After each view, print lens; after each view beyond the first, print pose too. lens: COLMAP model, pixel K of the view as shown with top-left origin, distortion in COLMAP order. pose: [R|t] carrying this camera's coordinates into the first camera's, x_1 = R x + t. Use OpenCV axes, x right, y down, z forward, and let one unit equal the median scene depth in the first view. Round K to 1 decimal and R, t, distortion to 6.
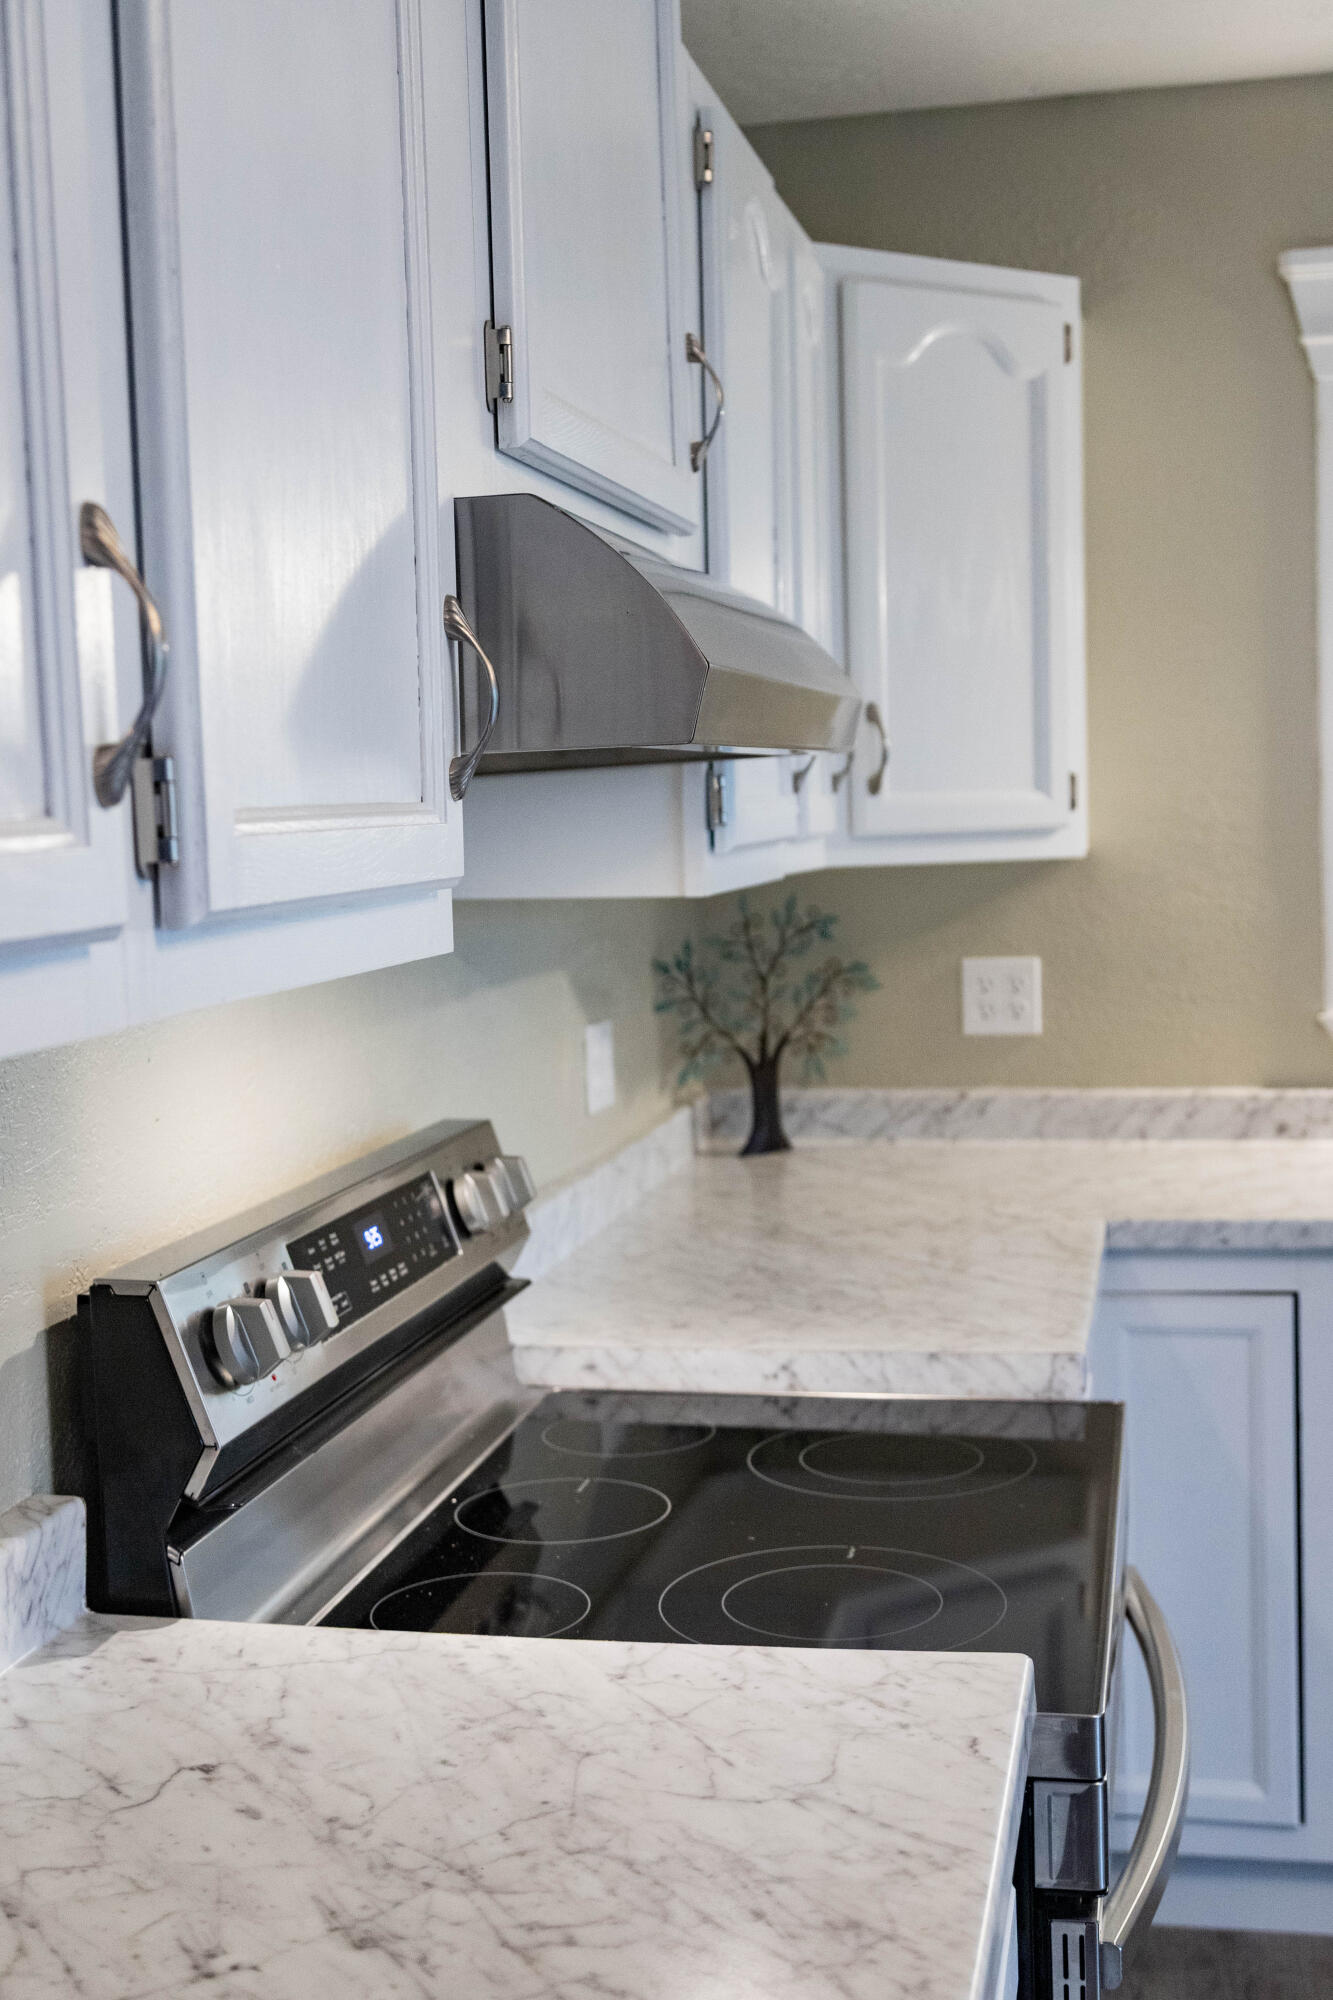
lens RADIAL K [[2391.9, 0, 666.5], [0, 2391.9, 1000.0], [0, 0, 1]] dist [0.003093, -0.000377]
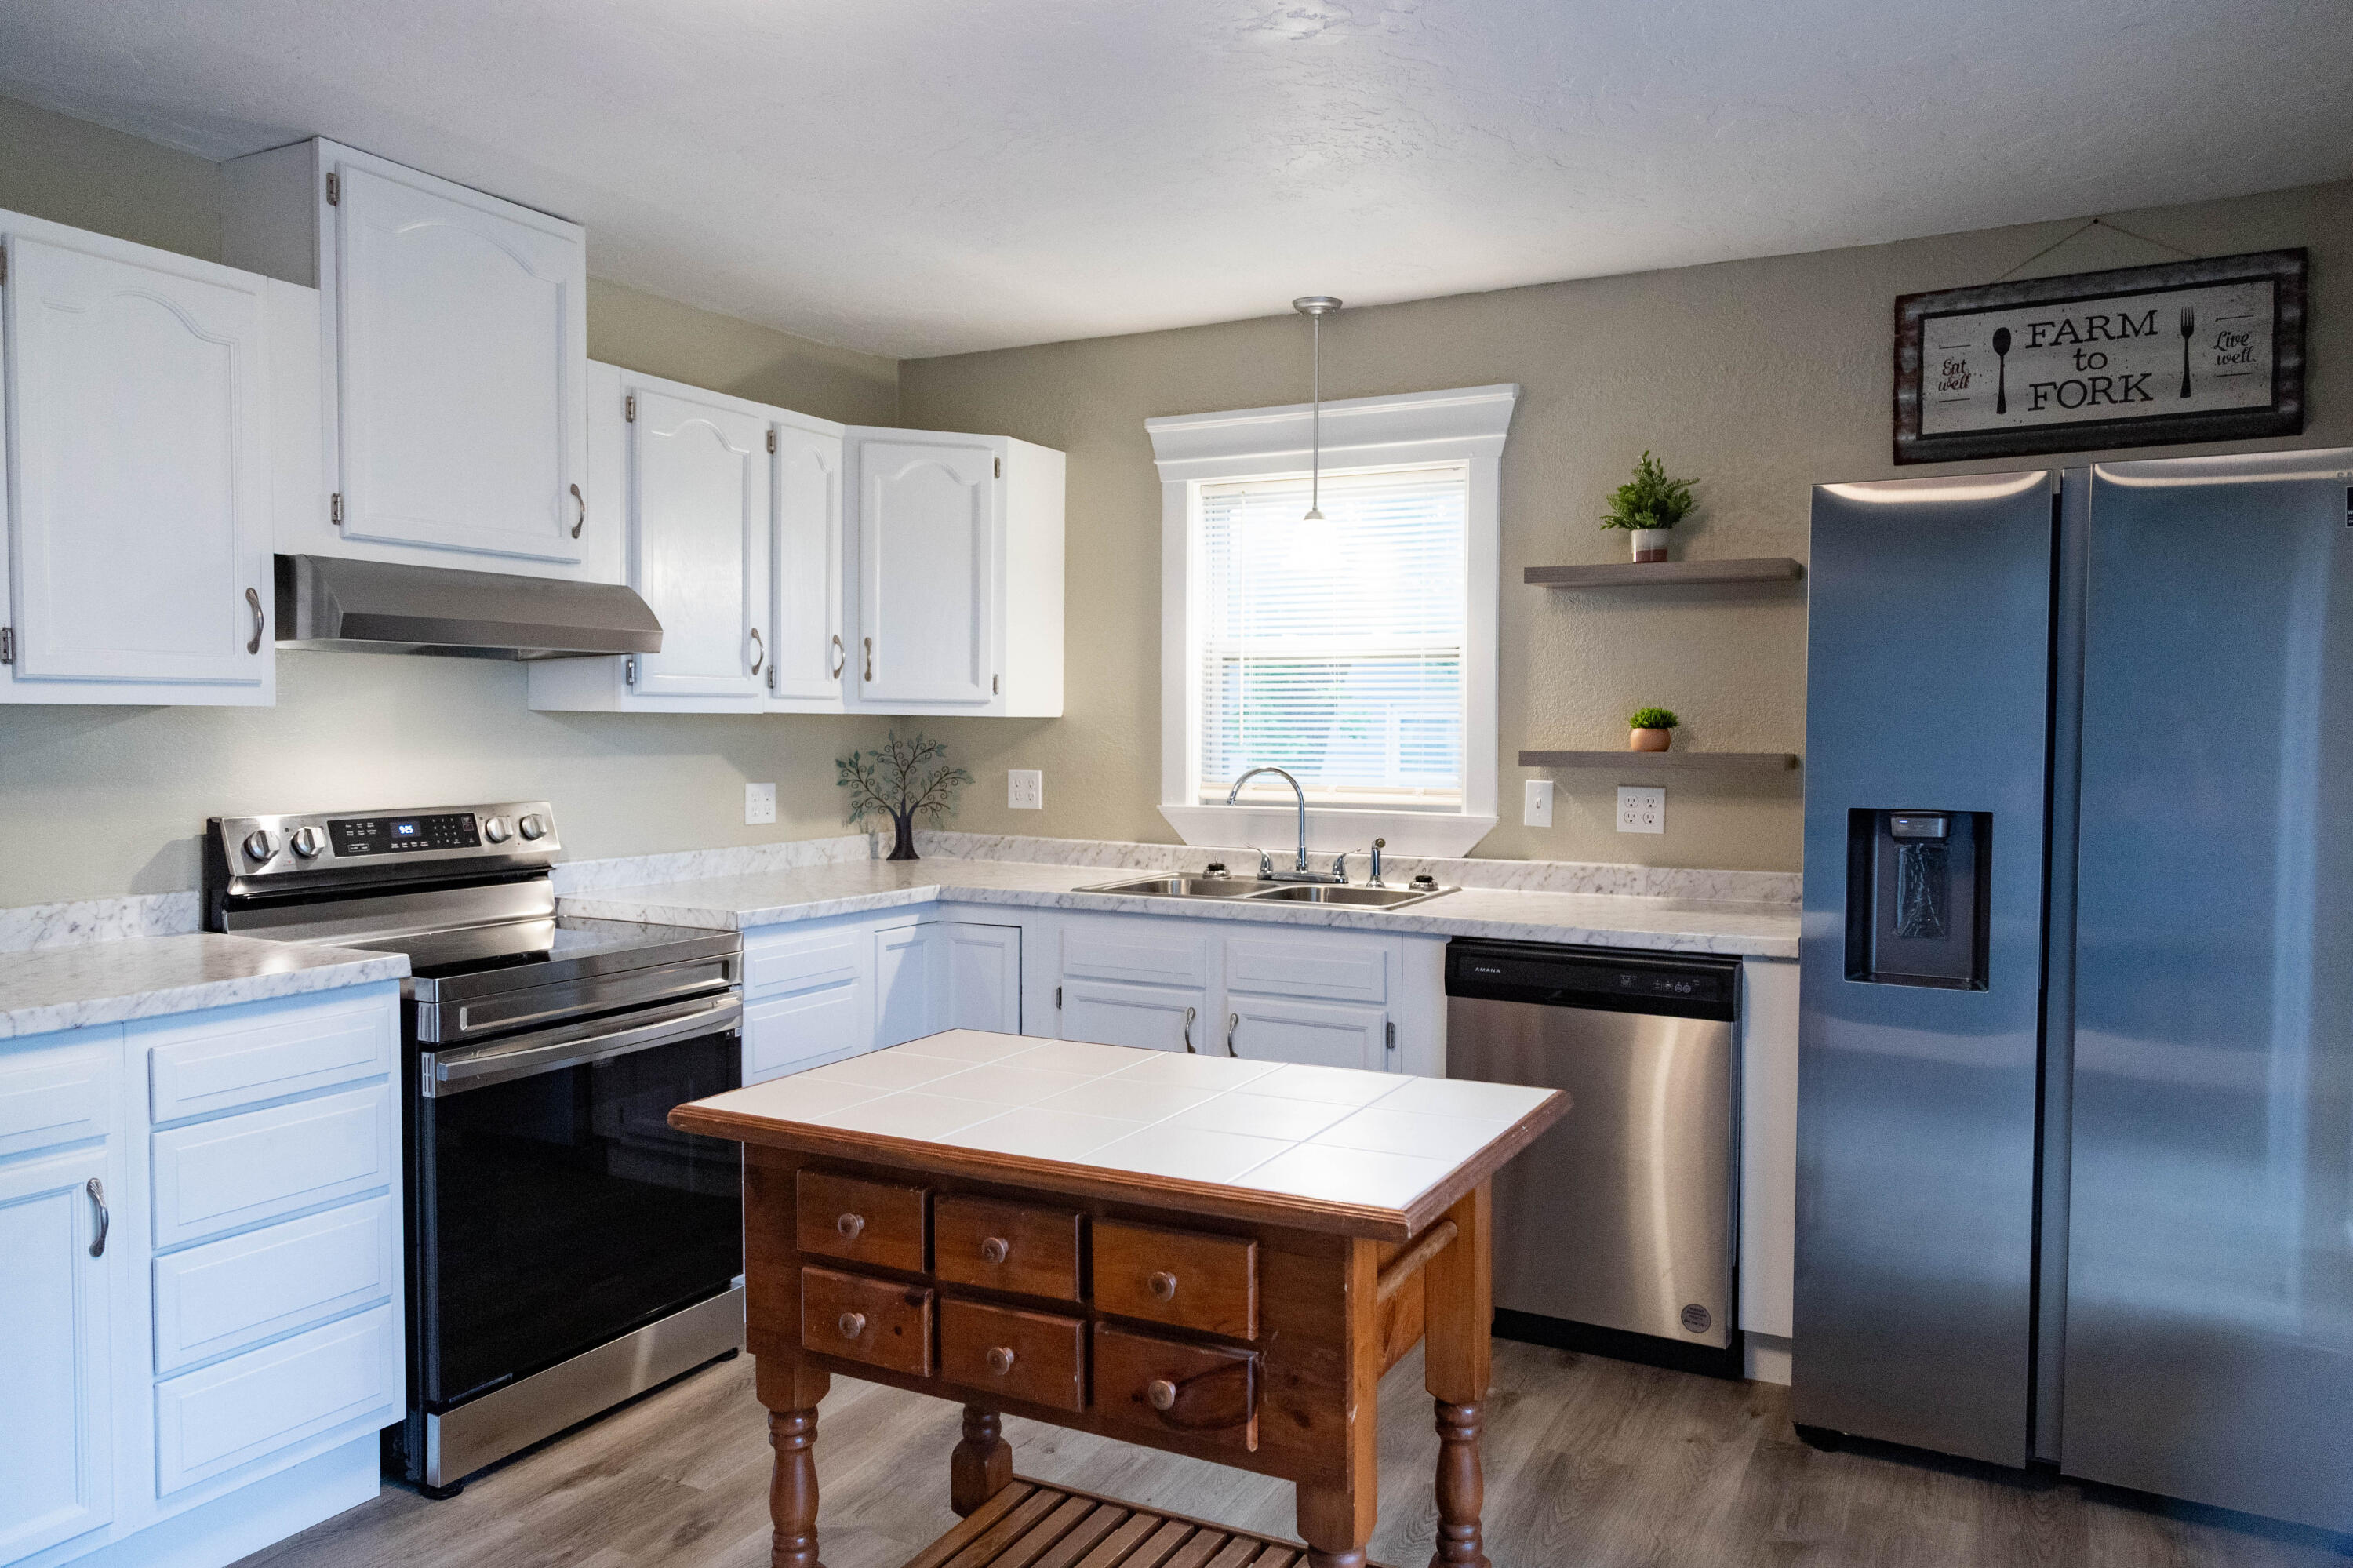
lens RADIAL K [[1634.6, 0, 1176.5], [0, 1634.6, 784.0], [0, 0, 1]] dist [0.002374, 0.000602]
pose [[0.961872, 0.050619, -0.268773, 0.637248], [-0.061360, 0.997612, -0.031708, 0.029904], [0.266527, 0.046991, 0.962681, -0.273341]]
